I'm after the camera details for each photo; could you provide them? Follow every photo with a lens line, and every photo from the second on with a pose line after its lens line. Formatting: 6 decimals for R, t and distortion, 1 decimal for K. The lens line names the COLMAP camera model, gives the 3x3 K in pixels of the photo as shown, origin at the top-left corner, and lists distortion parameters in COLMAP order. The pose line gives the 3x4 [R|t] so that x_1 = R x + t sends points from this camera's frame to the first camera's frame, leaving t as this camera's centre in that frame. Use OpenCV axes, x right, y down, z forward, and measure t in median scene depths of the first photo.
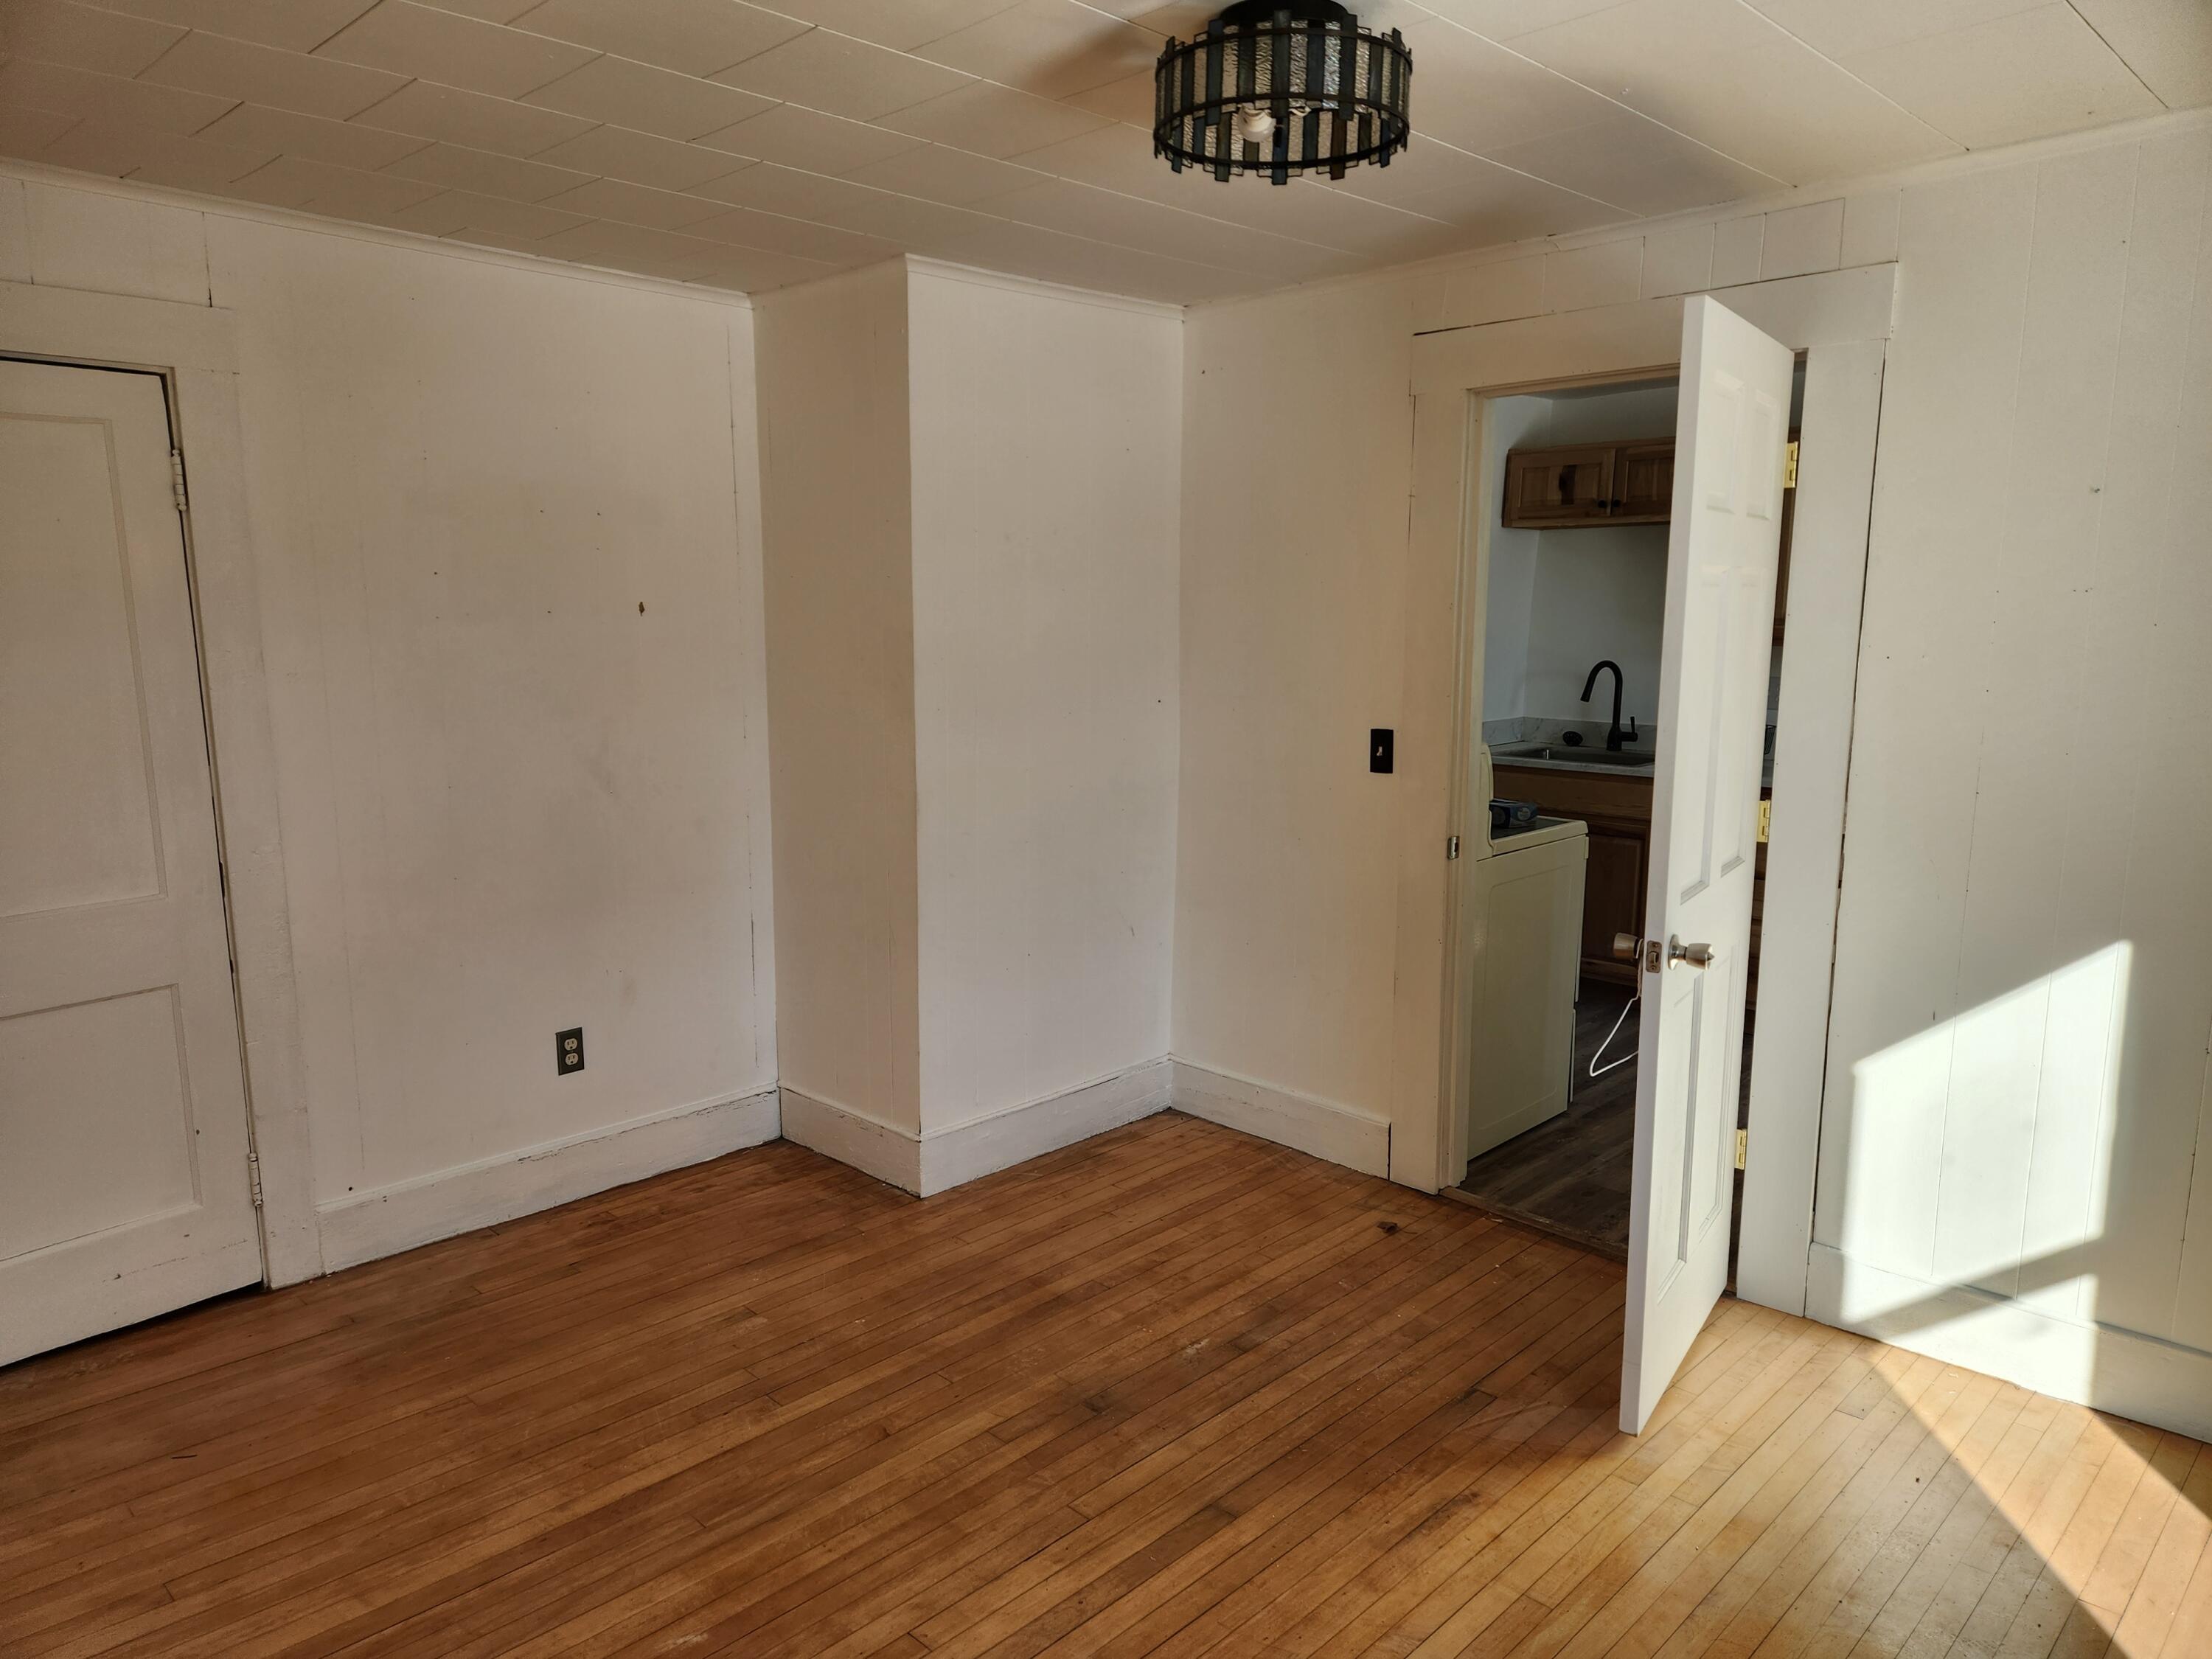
lens RADIAL K [[1476.1, 0, 1099.8], [0, 1476.1, 824.9], [0, 0, 1]] dist [0.074032, -0.073842]
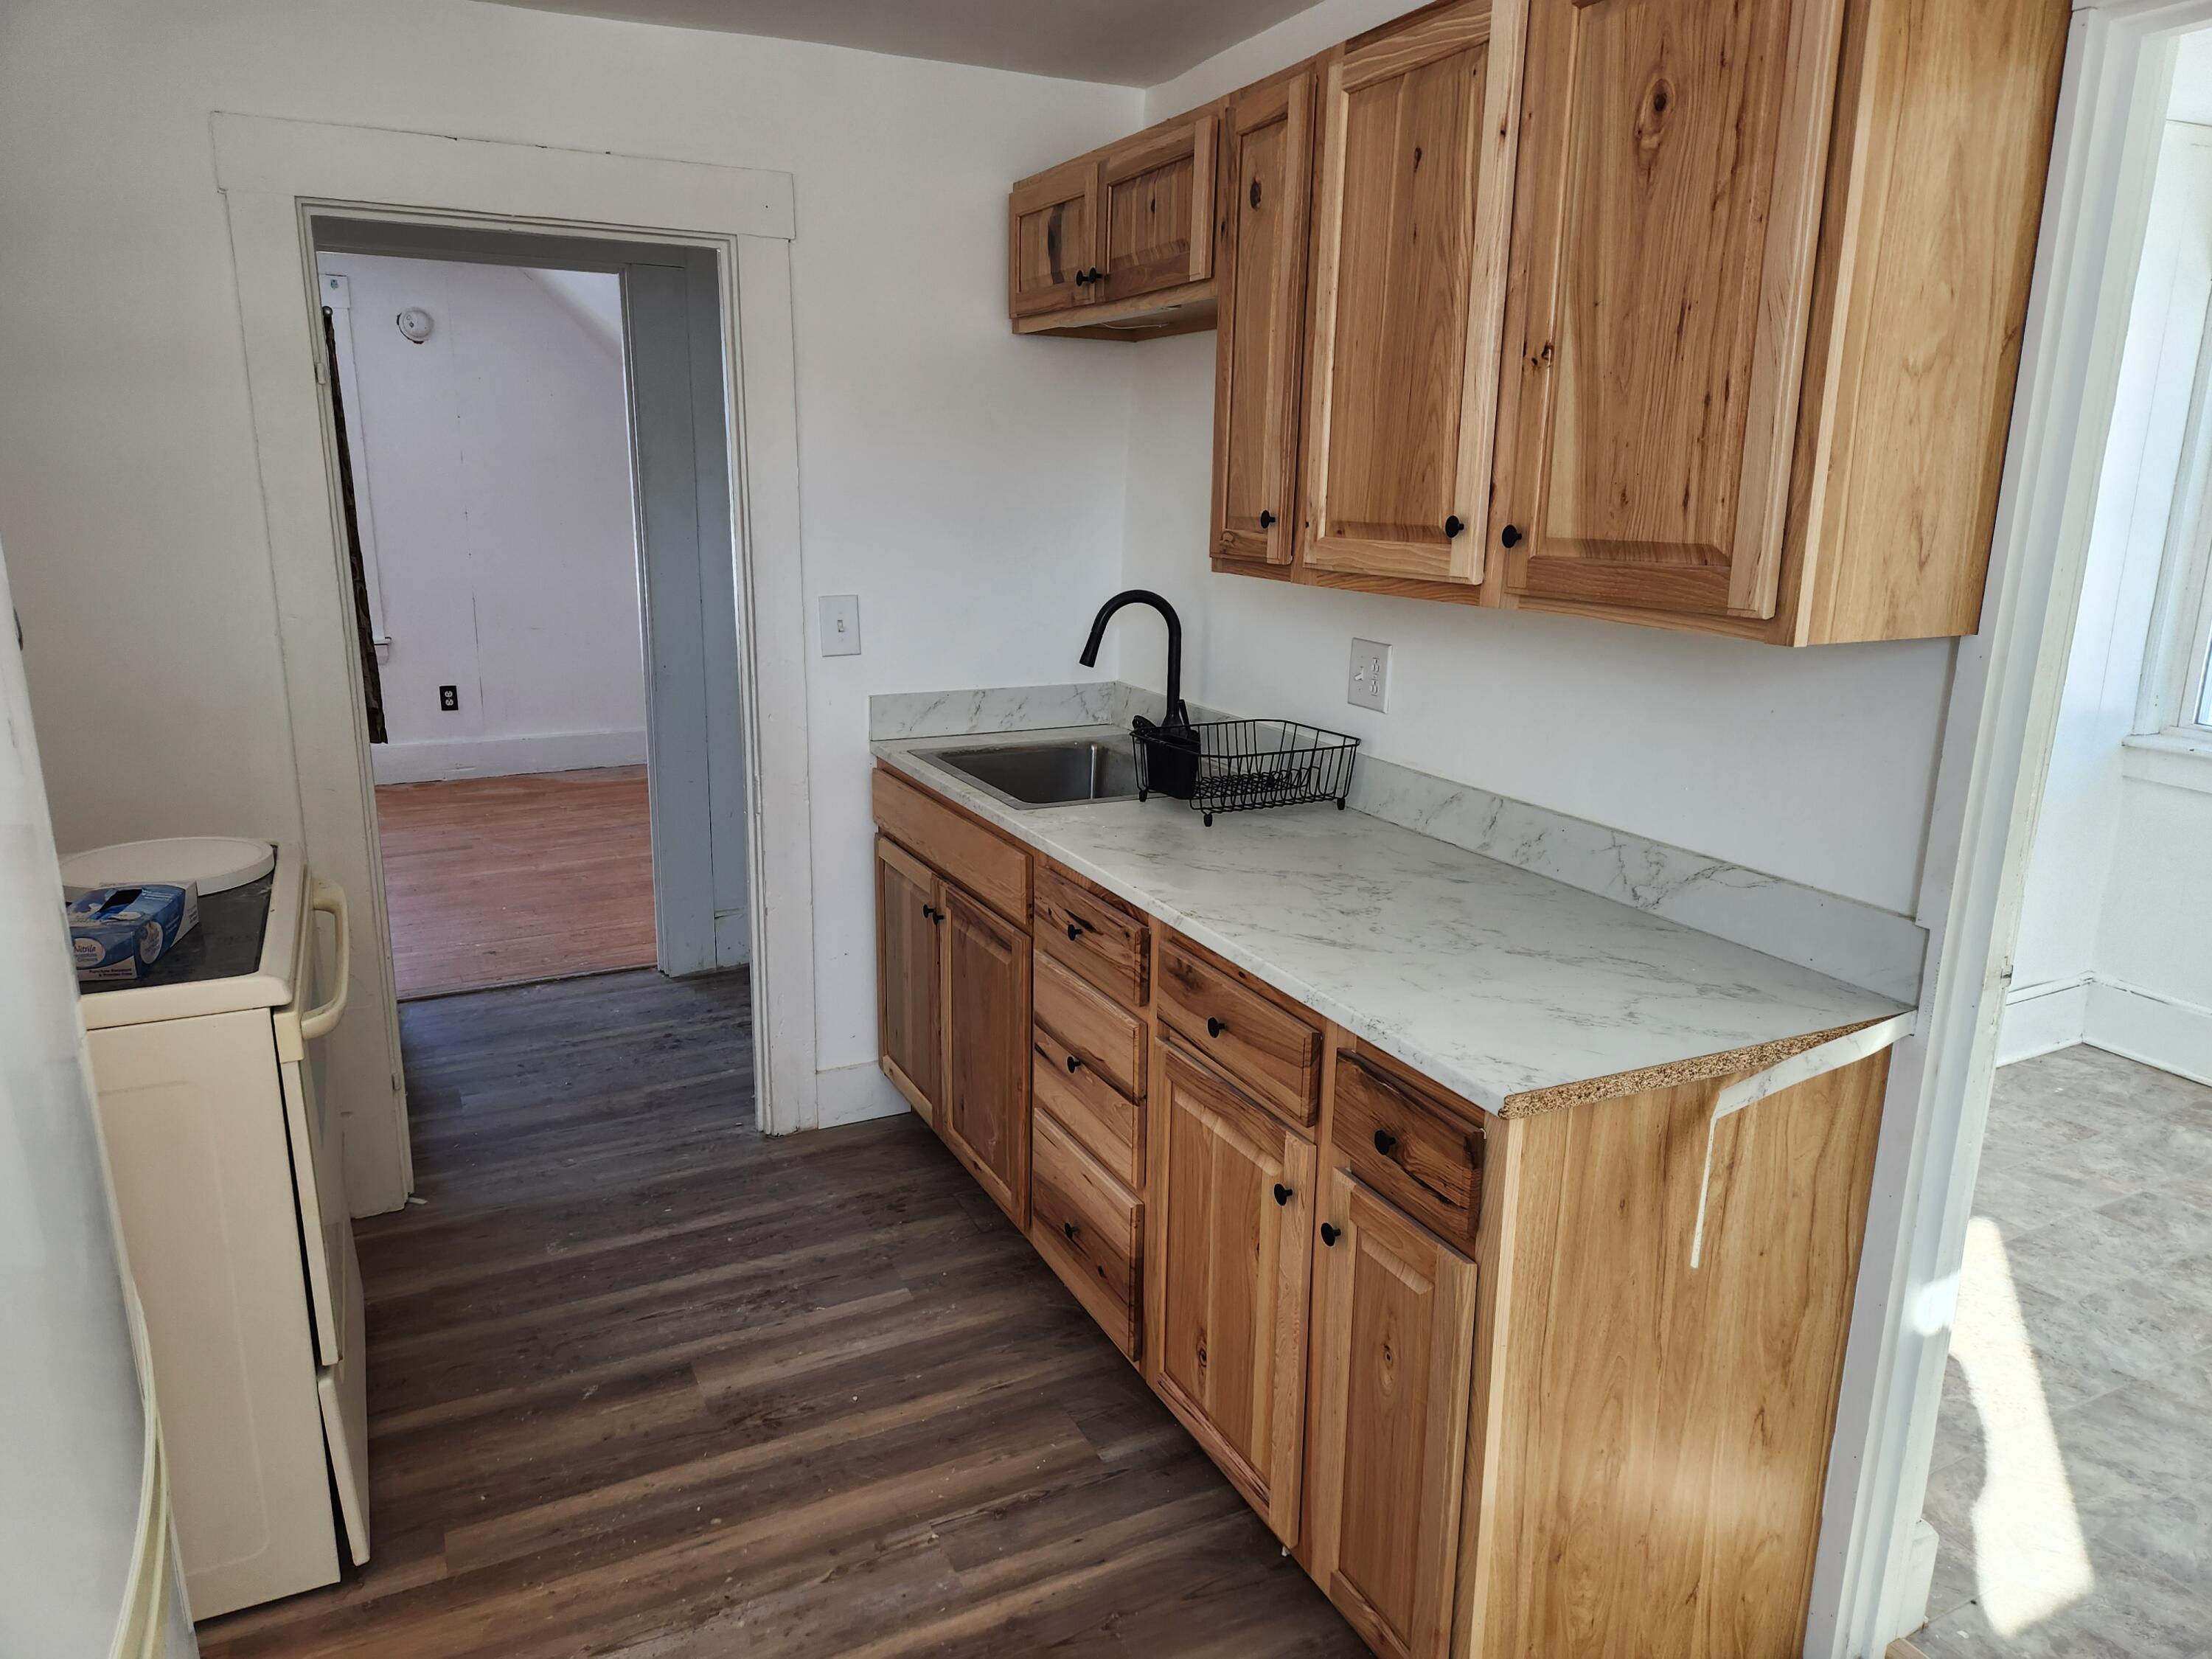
lens RADIAL K [[1476.1, 0, 1099.8], [0, 1476.1, 824.9], [0, 0, 1]] dist [0.074032, -0.073842]
pose [[0.940030, 0.091767, -0.328515, 0.932512], [-0.063419, 0.993358, 0.096012, -0.142973], [0.335144, -0.069420, 0.939606, 0.914672]]
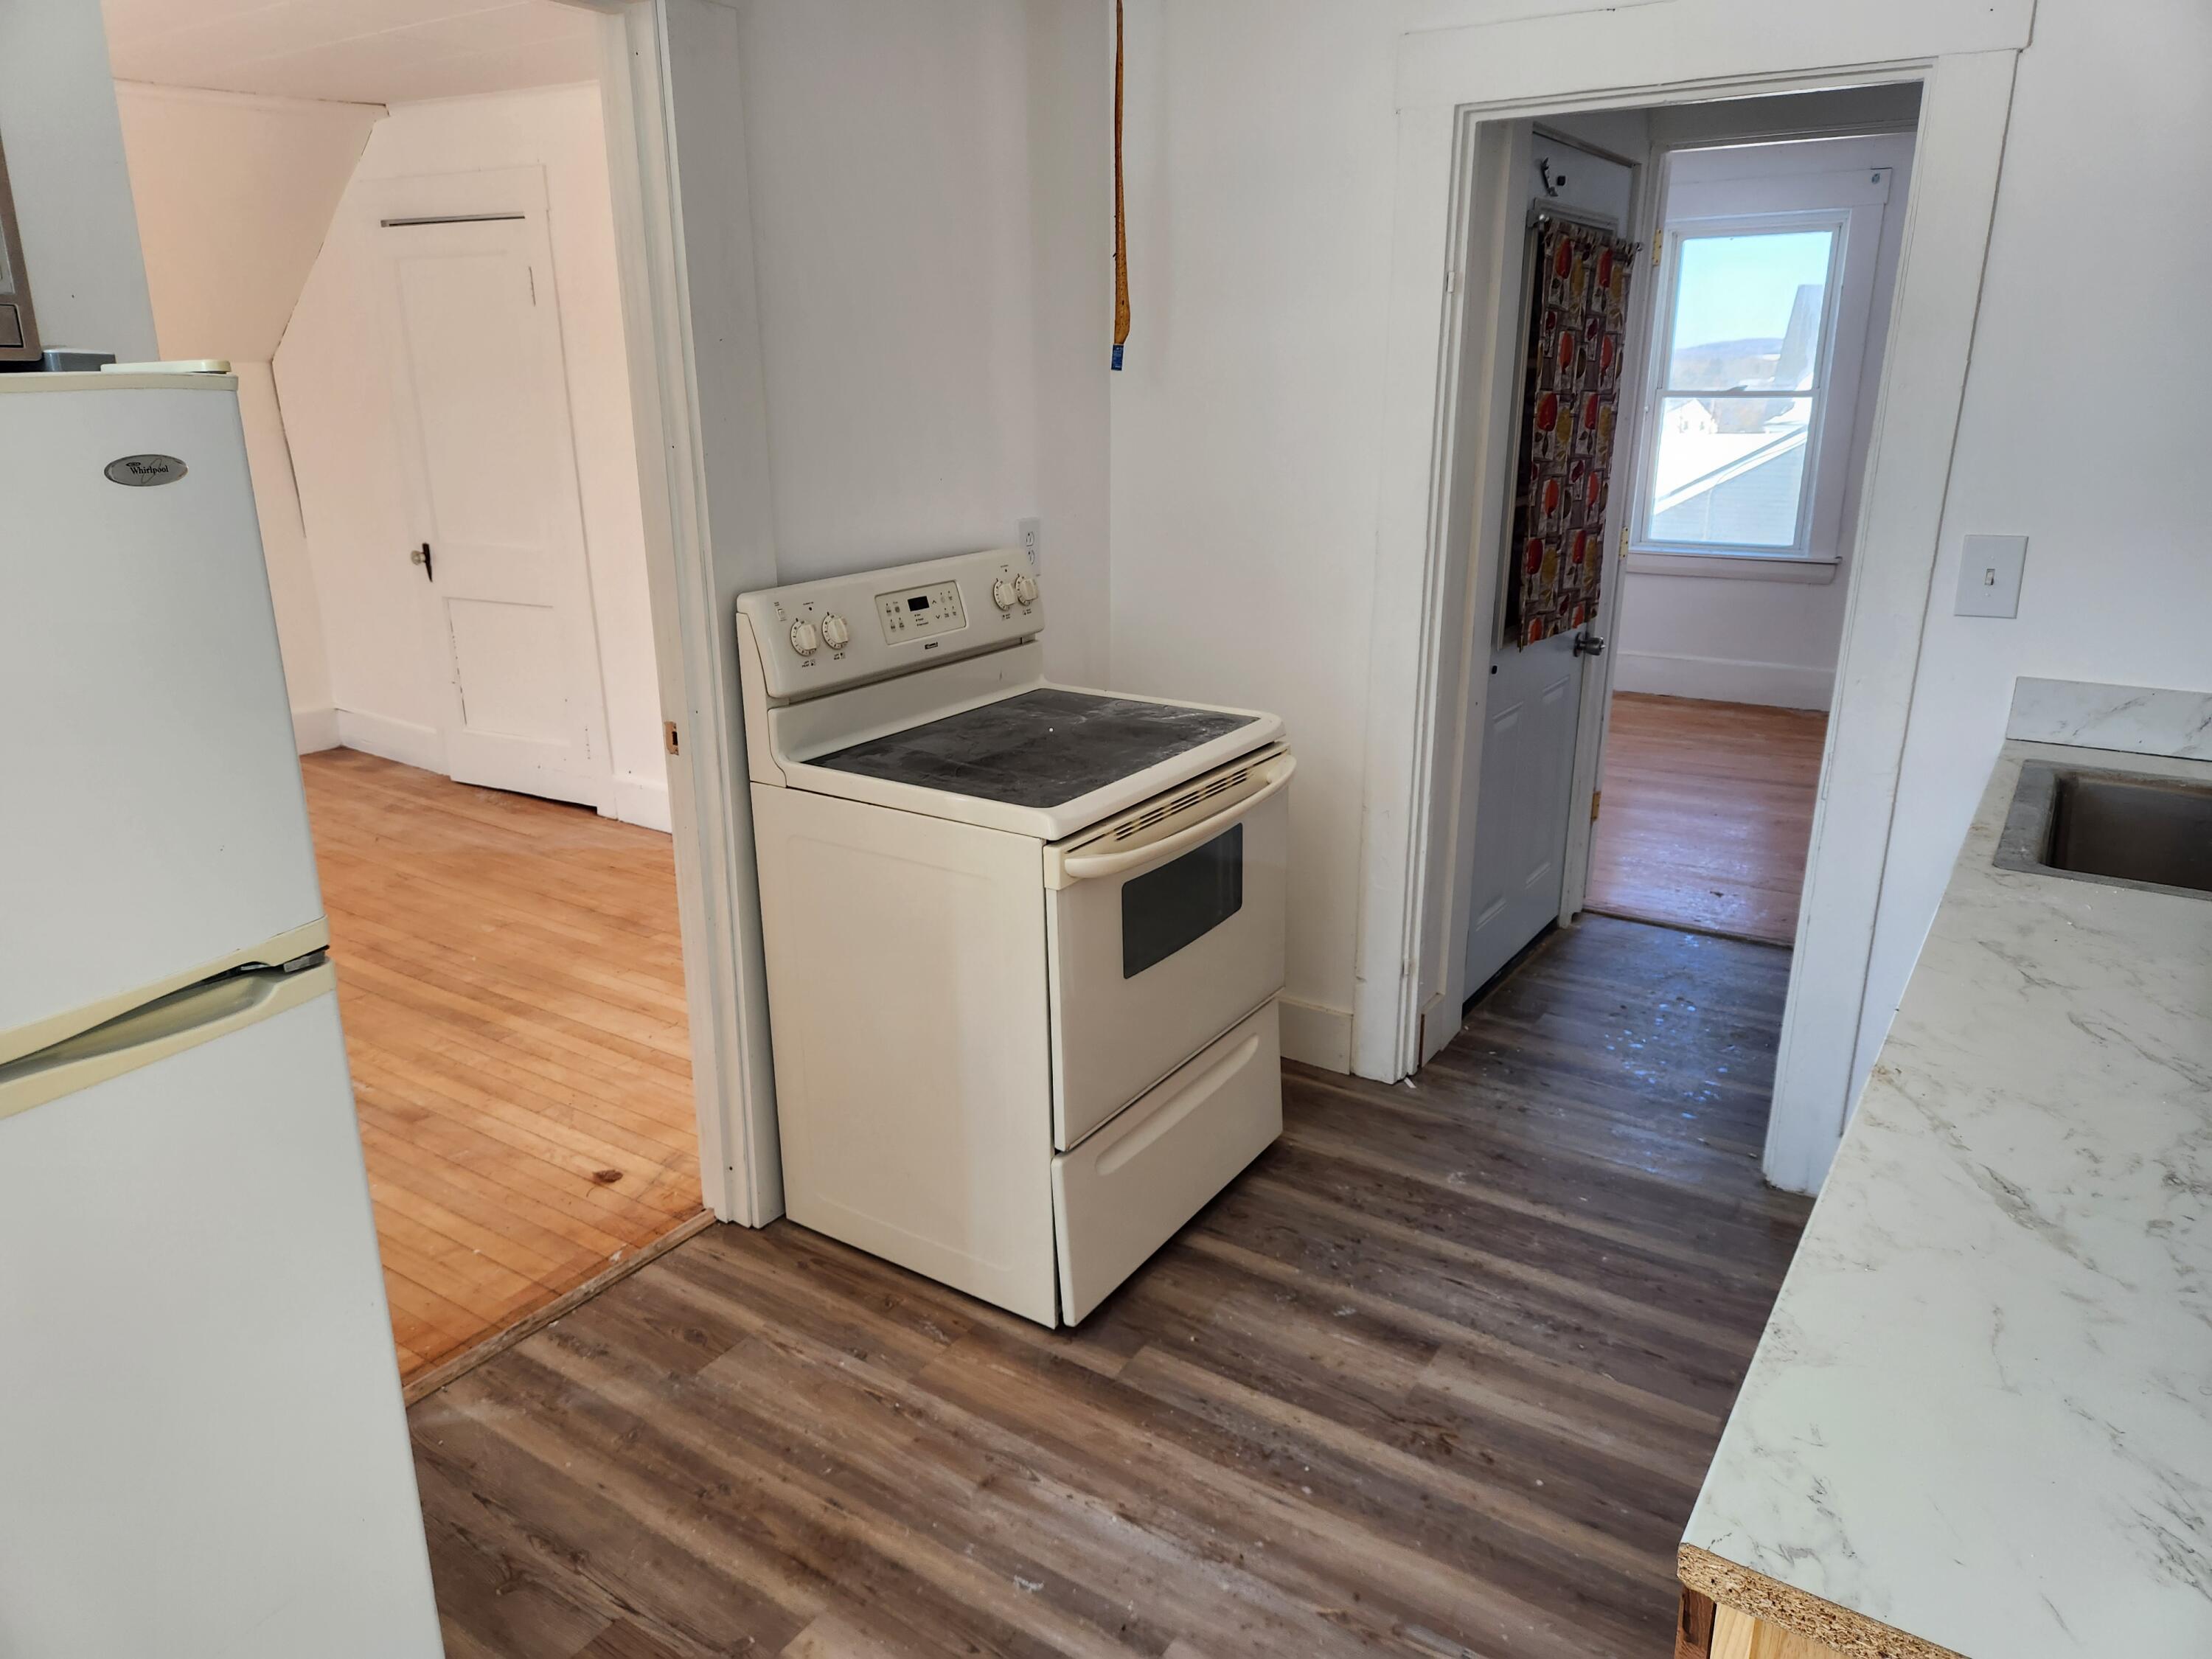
lens RADIAL K [[1487.4, 0, 1112.6], [0, 1487.4, 826.5], [0, 0, 1]] dist [0.071401, -0.077736]
pose [[0.182879, 0.290018, -0.939385, 1.091652], [-0.145099, 0.952998, 0.265973, -0.188023], [0.972369, 0.087663, 0.216365, 1.235941]]
